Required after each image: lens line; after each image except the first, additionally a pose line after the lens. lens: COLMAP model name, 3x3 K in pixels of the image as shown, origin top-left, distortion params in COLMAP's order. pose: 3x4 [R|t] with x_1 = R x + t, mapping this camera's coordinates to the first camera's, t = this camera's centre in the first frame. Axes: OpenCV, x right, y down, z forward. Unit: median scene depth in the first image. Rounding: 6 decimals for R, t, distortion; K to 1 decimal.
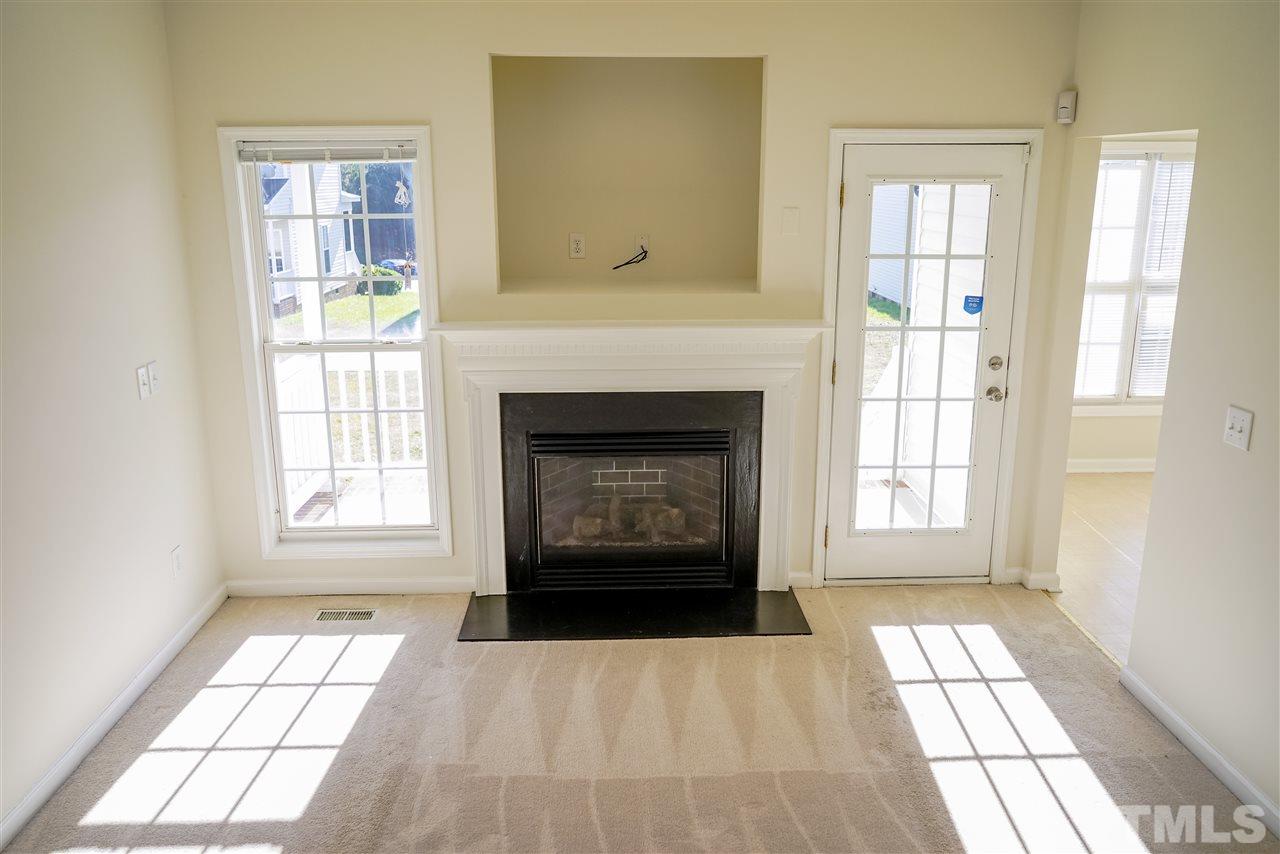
lens RADIAL K [[973.2, 0, 635.8], [0, 973.2, 425.8], [0, 0, 1]] dist [-0.024045, 0.016648]
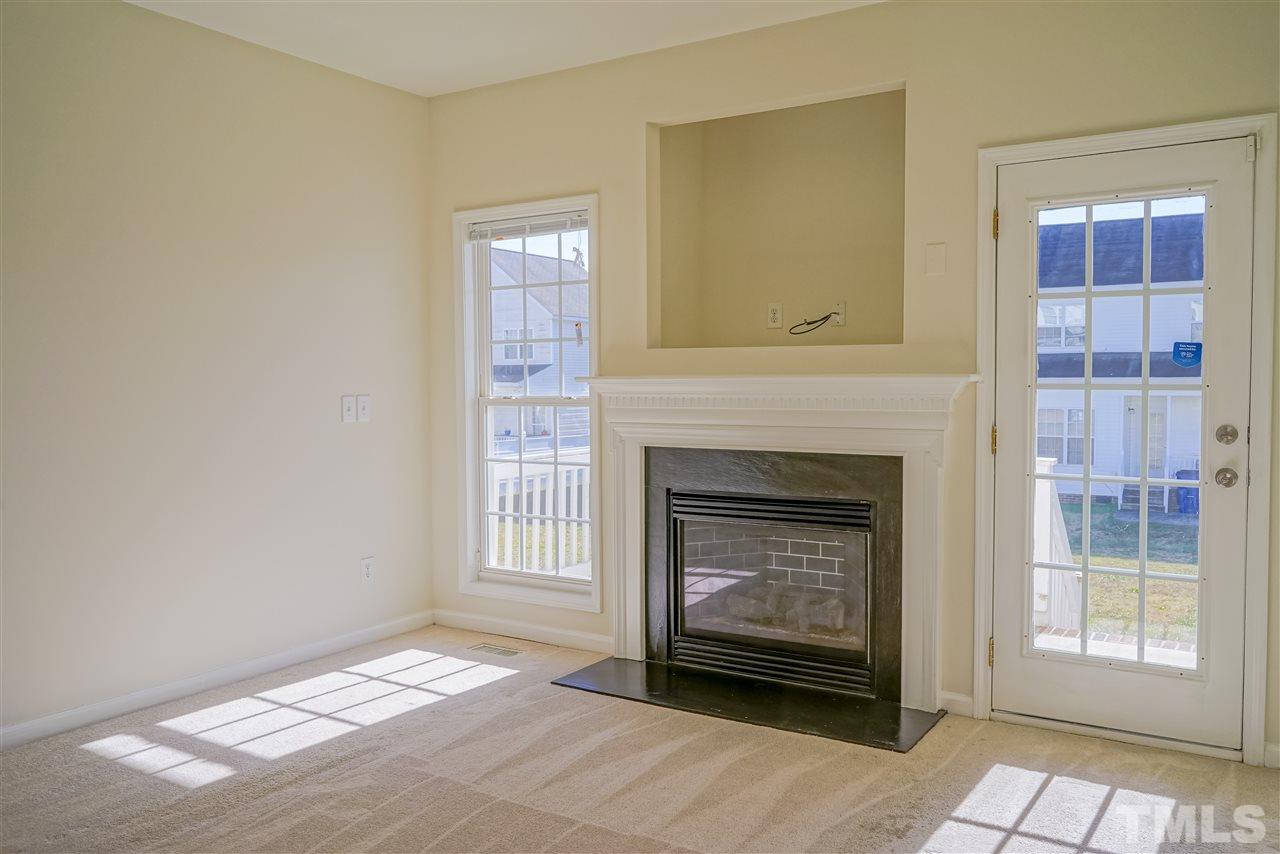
lens RADIAL K [[991.7, 0, 640.0], [0, 991.7, 427.0], [0, 0, 1]] dist [-0.021516, 0.010215]
pose [[0.825223, 0.025542, -0.564229, 0.425140], [-0.138308, 0.977701, -0.158025, 0.106201], [0.547611, 0.208444, 0.810354, 0.168653]]
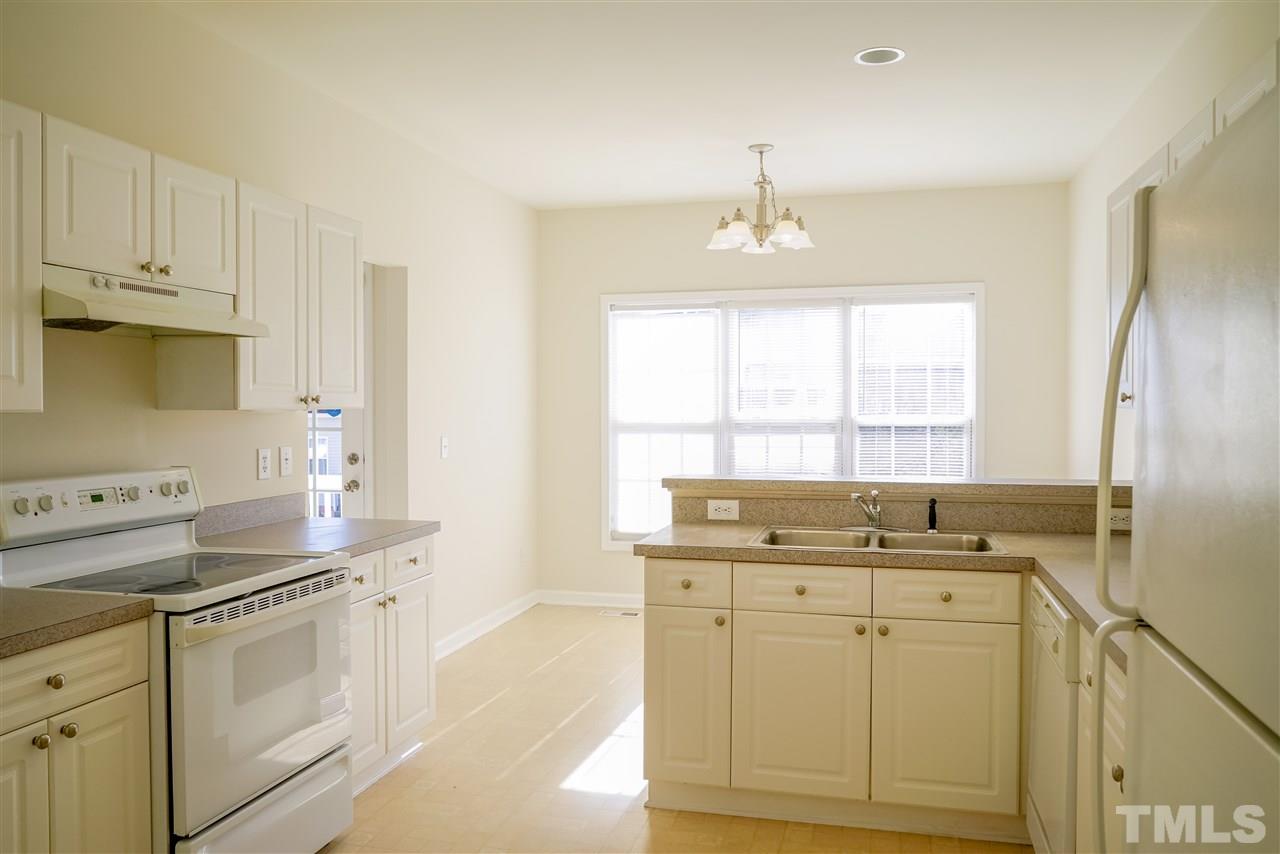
lens RADIAL K [[984.9, 0, 635.0], [0, 984.9, 426.2], [0, 0, 1]] dist [-0.020490, 0.010994]
pose [[0.958658, 0.009534, -0.284401, 1.029696], [-0.072468, 0.974666, -0.211601, 0.121363], [0.275178, 0.223463, 0.935062, -0.012667]]
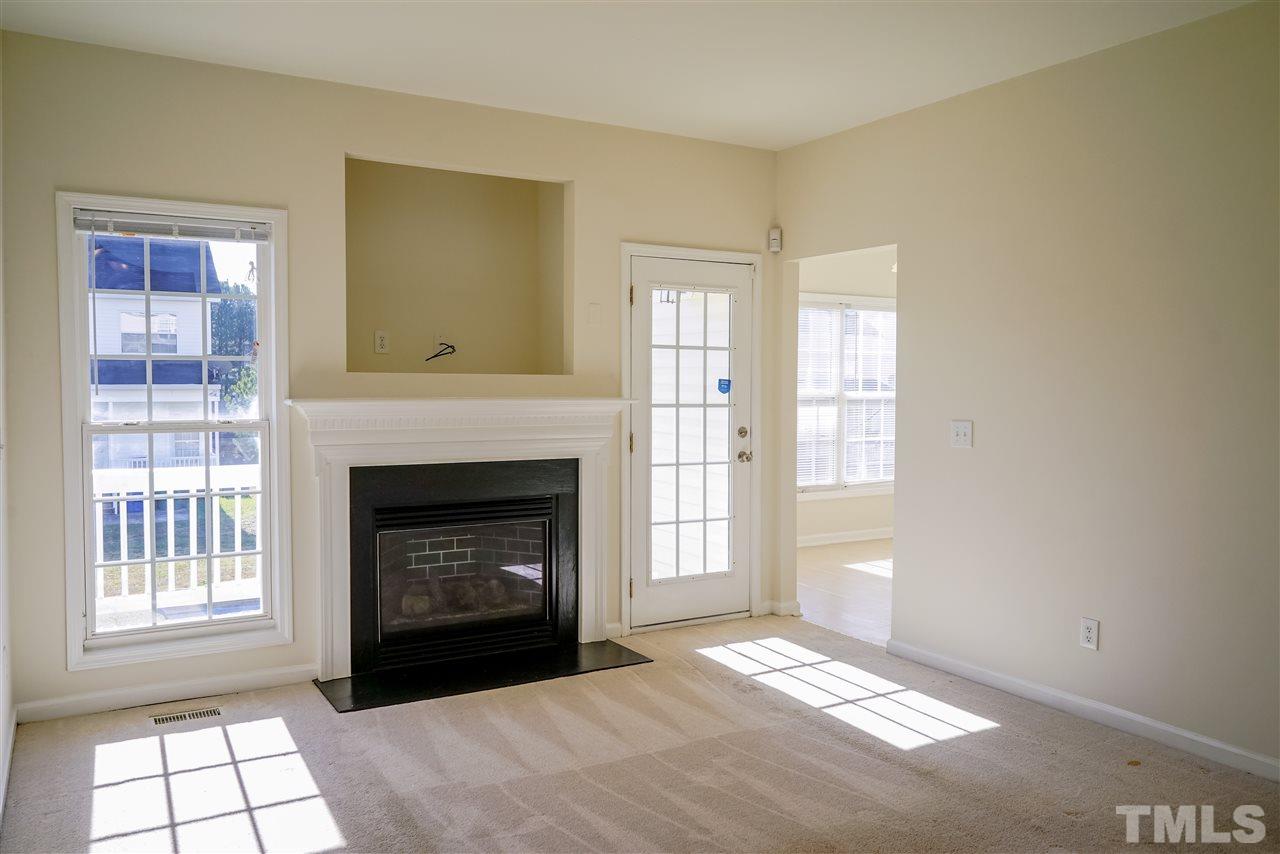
lens RADIAL K [[984.9, 0, 635.0], [0, 984.9, 426.2], [0, 0, 1]] dist [-0.020490, 0.010994]
pose [[0.878372, -0.014805, 0.477749, -0.364482], [0.110988, 0.978518, -0.173734, 0.134944], [-0.464914, 0.205628, 0.861146, -0.038919]]
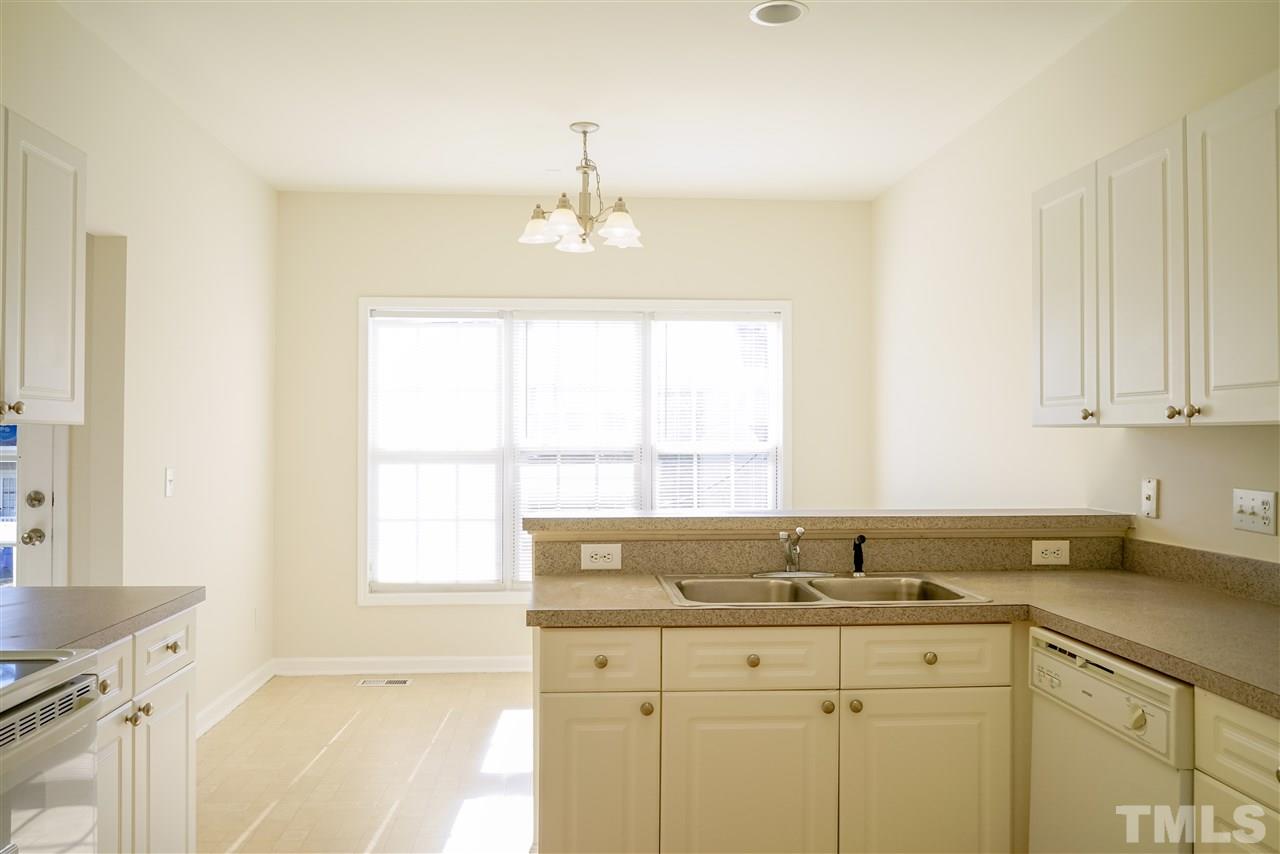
lens RADIAL K [[991.7, 0, 640.0], [0, 991.7, 427.0], [0, 0, 1]] dist [-0.021516, 0.010215]
pose [[0.999297, 0.007210, 0.036779, 0.859663], [0.002419, 0.966873, -0.255248, 0.092446], [-0.037401, 0.255158, 0.966176, 0.150251]]
